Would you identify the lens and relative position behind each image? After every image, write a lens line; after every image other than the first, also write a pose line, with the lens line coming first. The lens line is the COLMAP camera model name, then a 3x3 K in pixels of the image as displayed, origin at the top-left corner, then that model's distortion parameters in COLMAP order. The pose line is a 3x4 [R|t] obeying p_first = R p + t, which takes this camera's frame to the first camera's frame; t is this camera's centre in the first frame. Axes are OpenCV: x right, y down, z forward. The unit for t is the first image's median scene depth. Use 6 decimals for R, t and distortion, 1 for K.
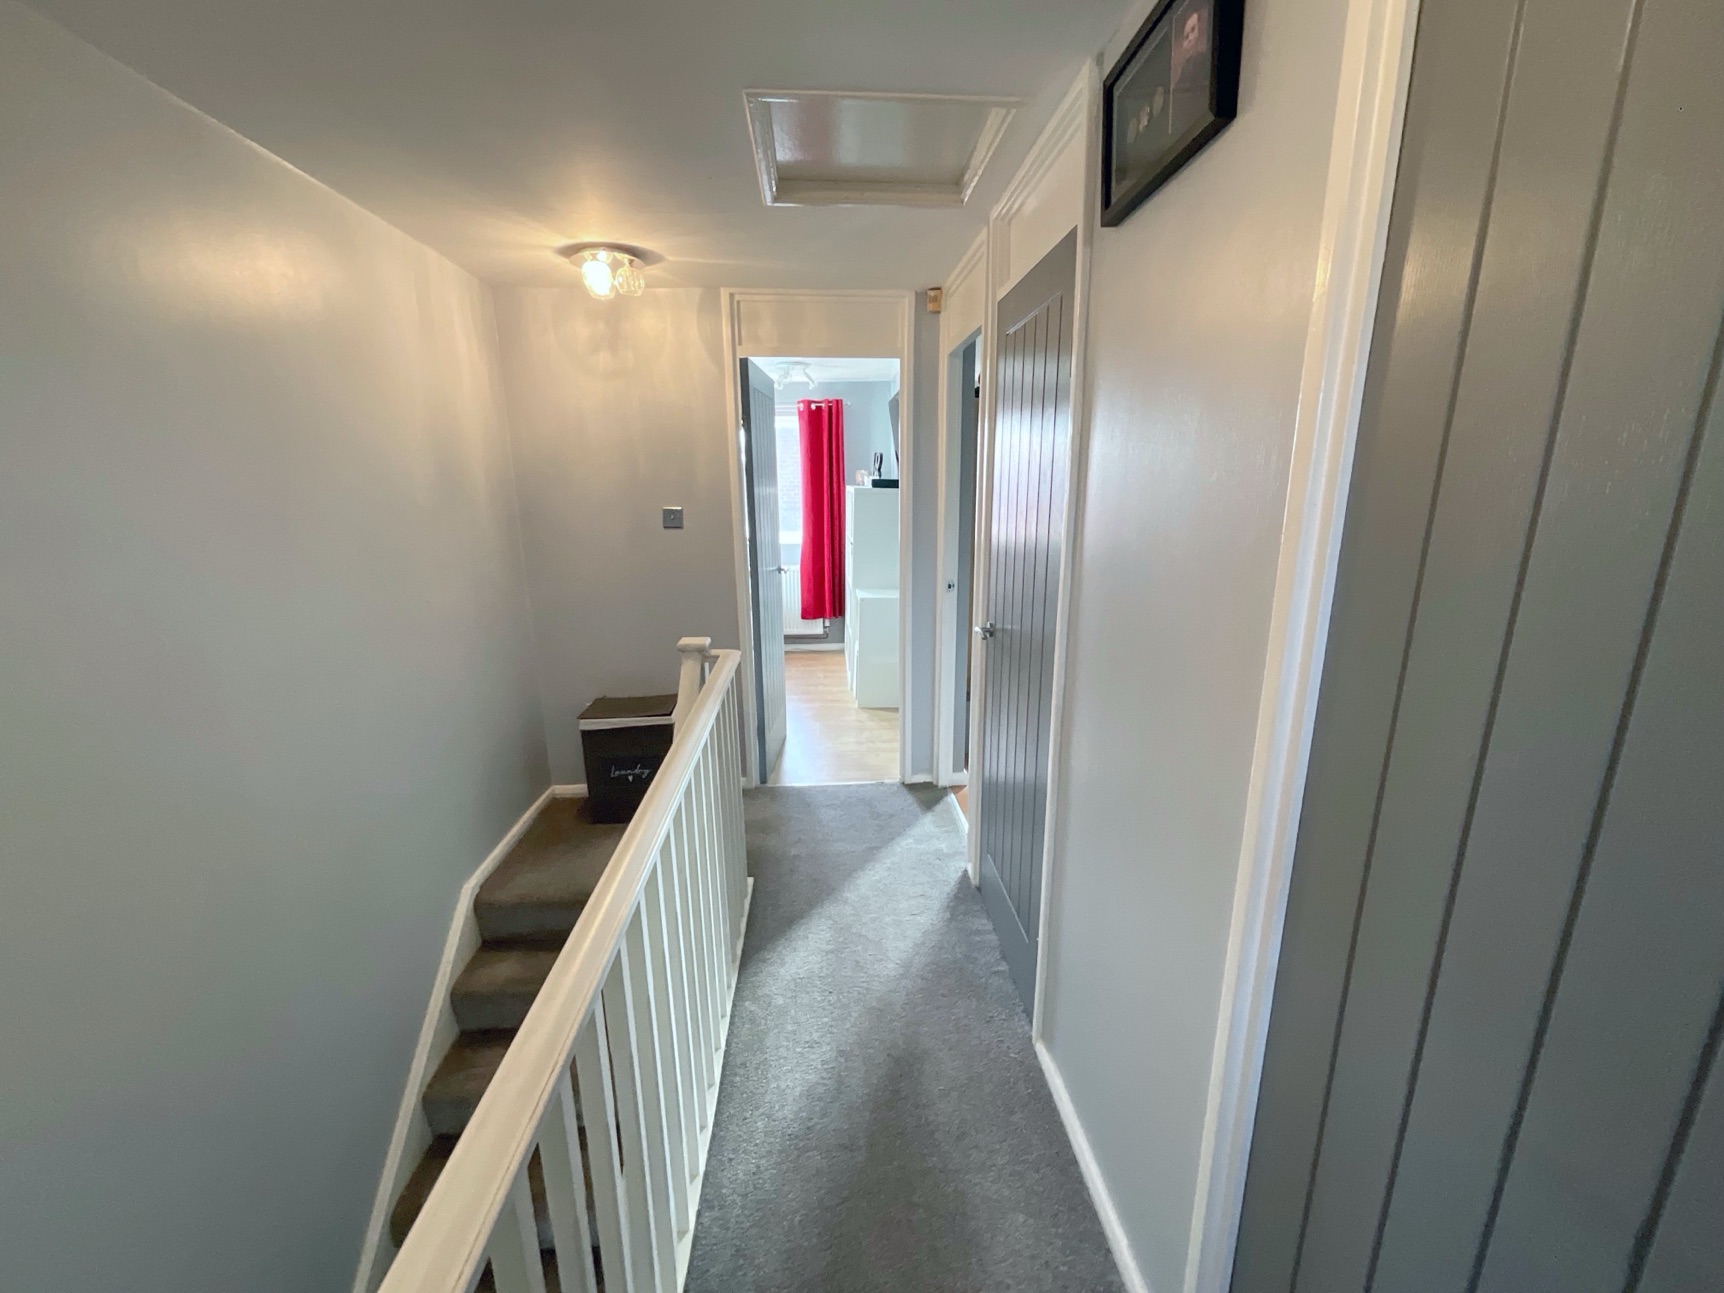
lens RADIAL K [[696.1, 0, 856.8], [0, 696.1, 648.4], [0, 0, 1]] dist [-0.002797, -0.000605]
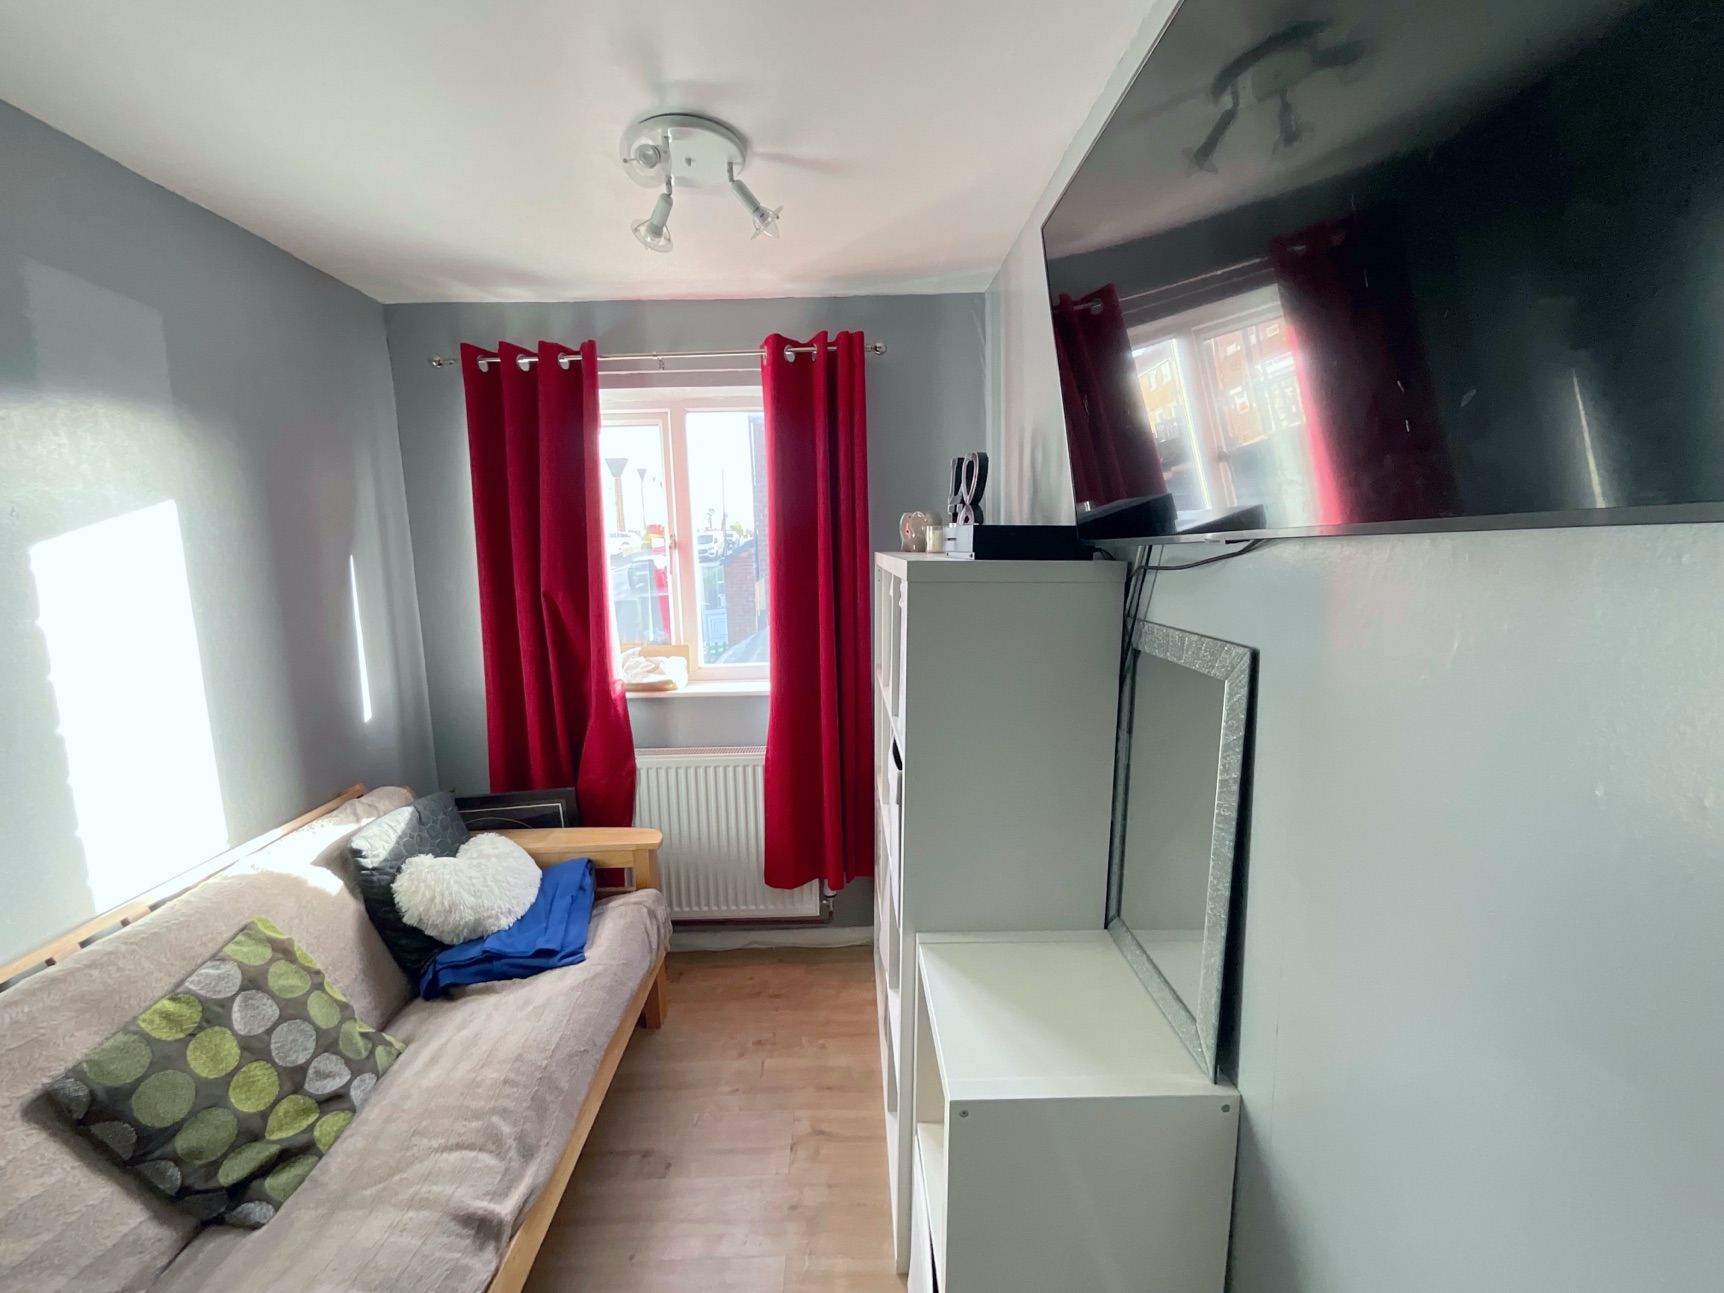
lens RADIAL K [[696.1, 0, 863.4], [0, 696.1, 646.6], [0, 0, 1]] dist [-0.002797, -0.000605]
pose [[0.999582, -0.007238, -0.028002, -0.011464], [0.004634, 0.995750, -0.091983, -0.147617], [0.028549, 0.091815, 0.995367, 0.626346]]
